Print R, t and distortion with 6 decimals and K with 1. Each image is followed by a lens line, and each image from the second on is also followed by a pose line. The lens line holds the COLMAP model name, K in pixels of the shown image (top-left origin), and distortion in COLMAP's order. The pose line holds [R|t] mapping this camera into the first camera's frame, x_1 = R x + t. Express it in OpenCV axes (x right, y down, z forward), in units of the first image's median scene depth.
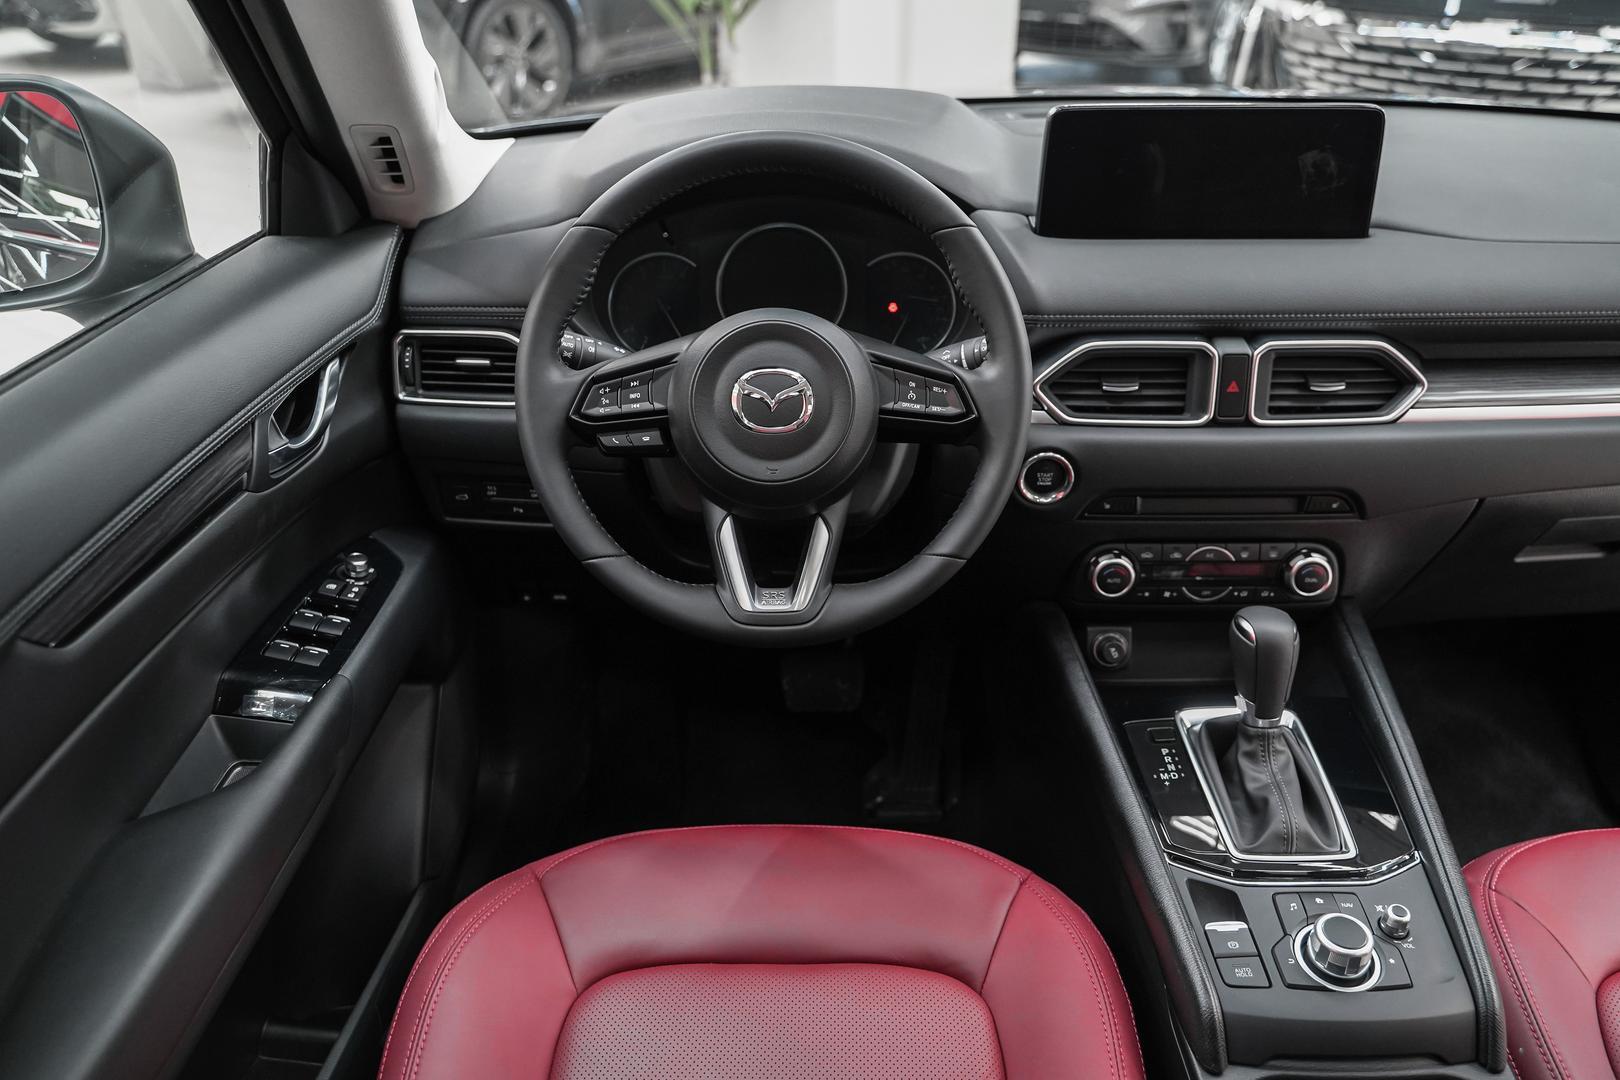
lens RADIAL K [[1263.0, 0, 823.5], [0, 1263.0, 548.0], [0, 0, 1]] dist [0.000685, -0.027645]
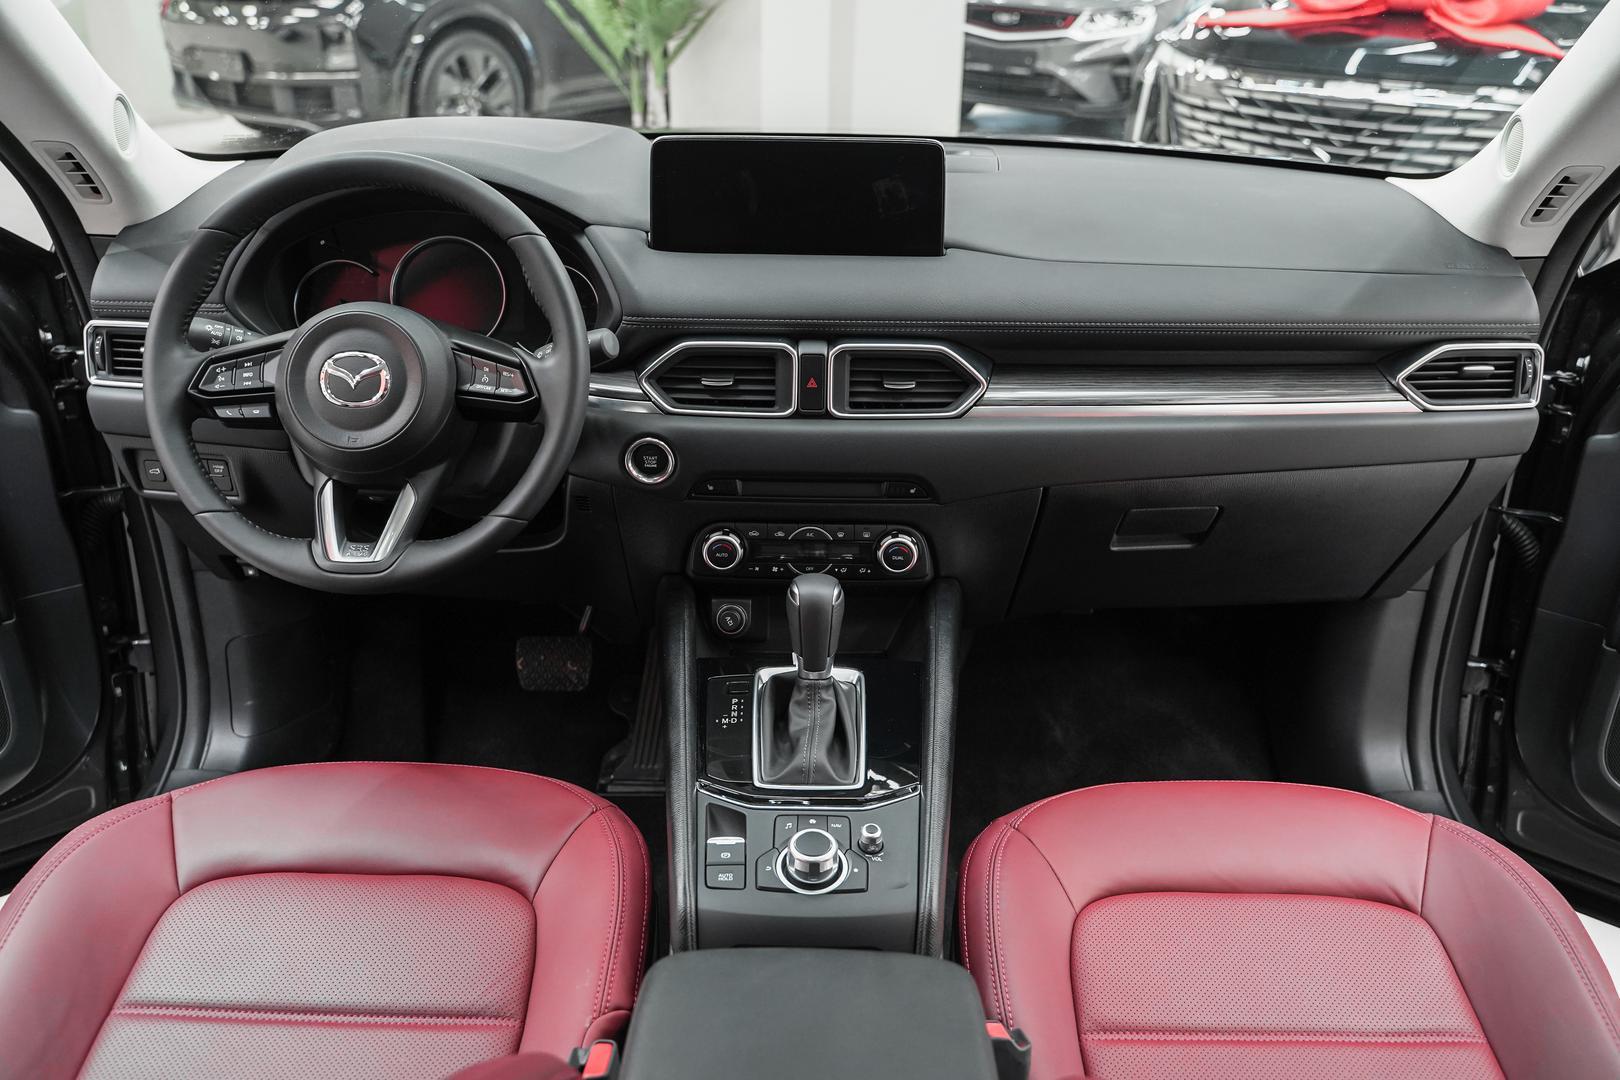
lens RADIAL K [[1263.0, 0, 808.0], [0, 1263.0, 543.2], [0, 0, 1]] dist [0.000685, -0.027645]
pose [[0.999821, 0.018919, 0.000368, 0.319862], [-0.018893, 0.999146, -0.036735, 0.057764], [-0.001063, 0.036721, 0.999325, -0.130701]]
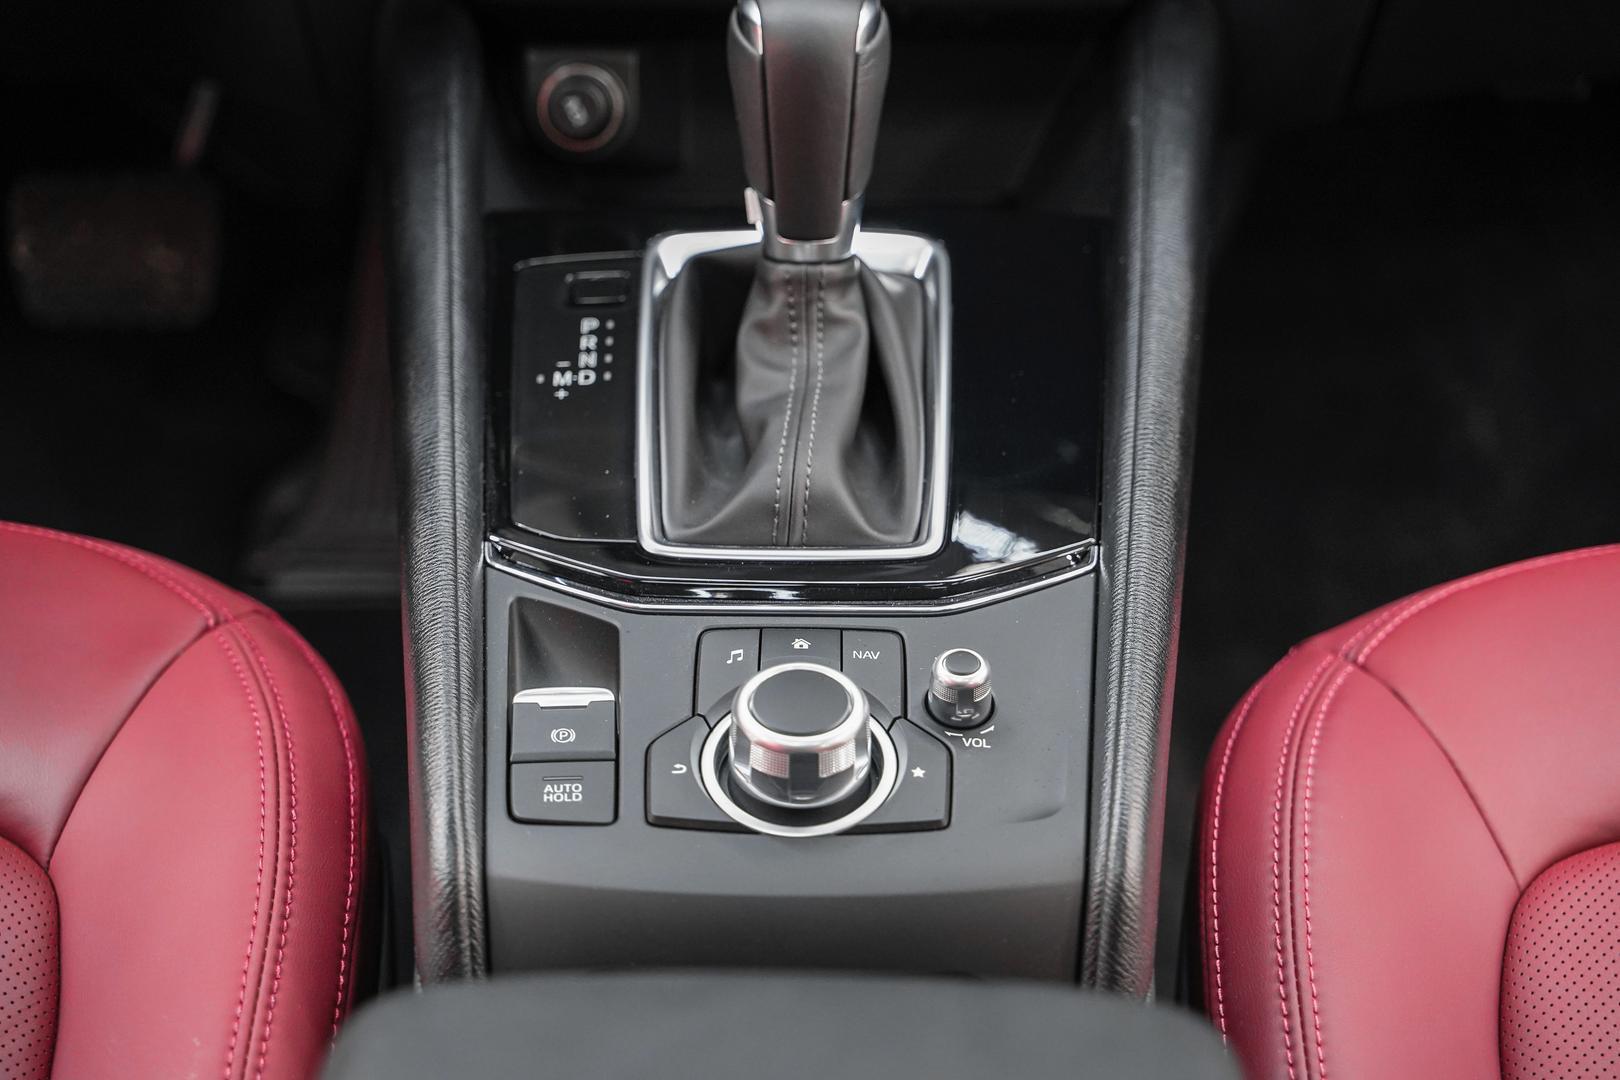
lens RADIAL K [[3265.7, 0, 807.9], [0, 3265.7, 530.3], [0, 0, 1]] dist [0.006583, 0.000000]
pose [[0.999921, 0.012018, -0.003593, 0.332458], [-0.011442, 0.991281, 0.131265, 0.083647], [0.005139, -0.131214, 0.991341, -0.056342]]
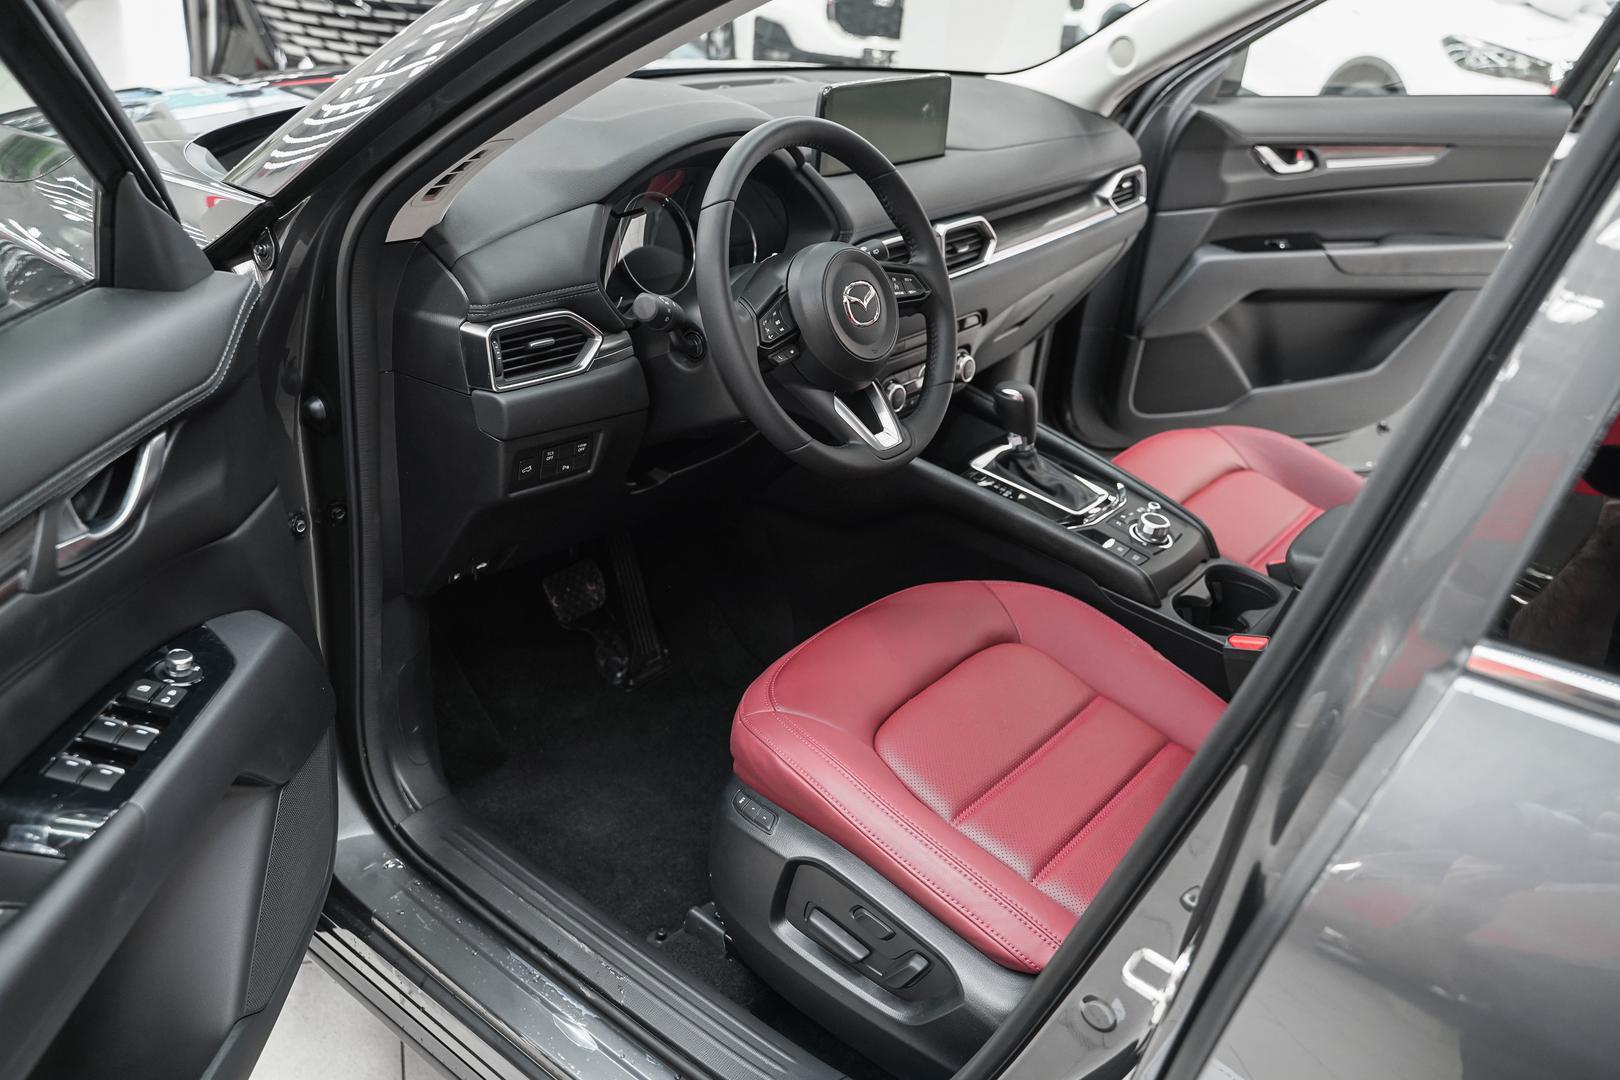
lens RADIAL K [[1263.0, 0, 810.2], [0, 1263.0, 541.9], [0, 0, 1]] dist [0.000685, -0.027645]
pose [[0.626500, -0.315481, 0.712720, -1.004182], [0.287228, 0.943516, 0.165160, -0.098200], [-0.724568, 0.101240, 0.681727, 0.071937]]
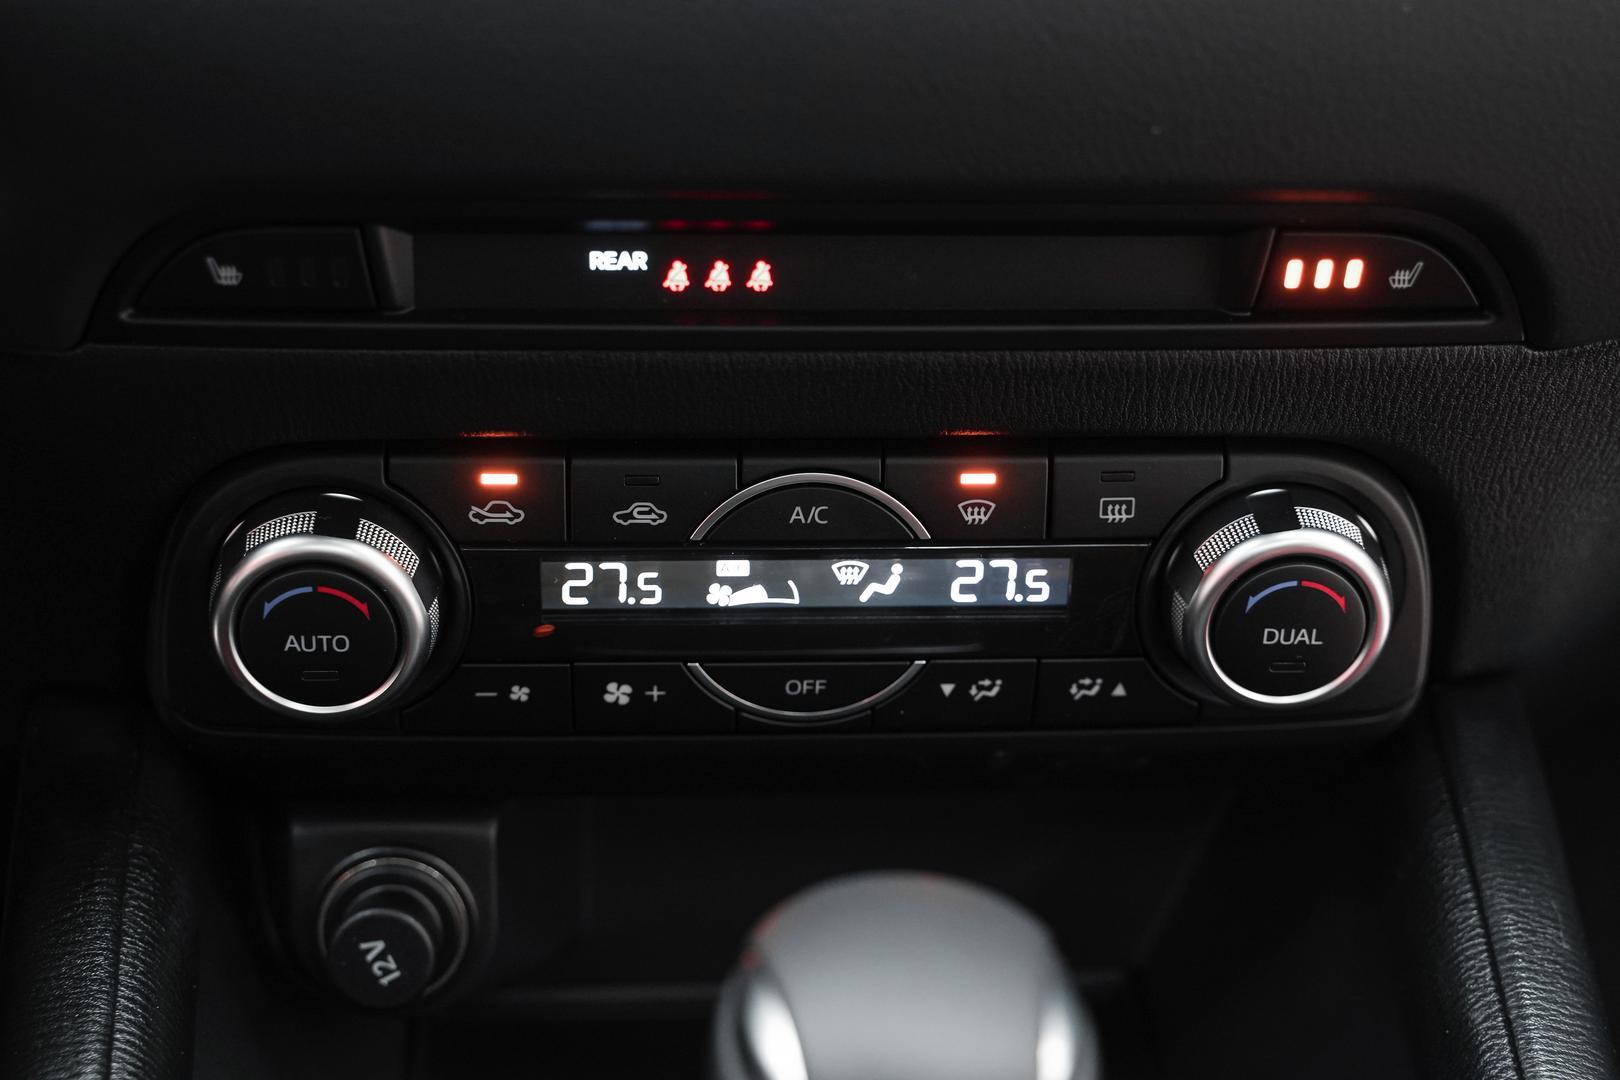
lens RADIAL K [[2404.0, 0, 807.4], [0, 2404.0, 534.3], [0, 0, 1]] dist [0.047655, 0.000000]
pose [[0.997646, -0.000670, 0.068567, 0.293810], [-0.007128, 0.993522, 0.113418, -0.036844], [-0.068199, -0.113640, 0.991178, 0.646916]]
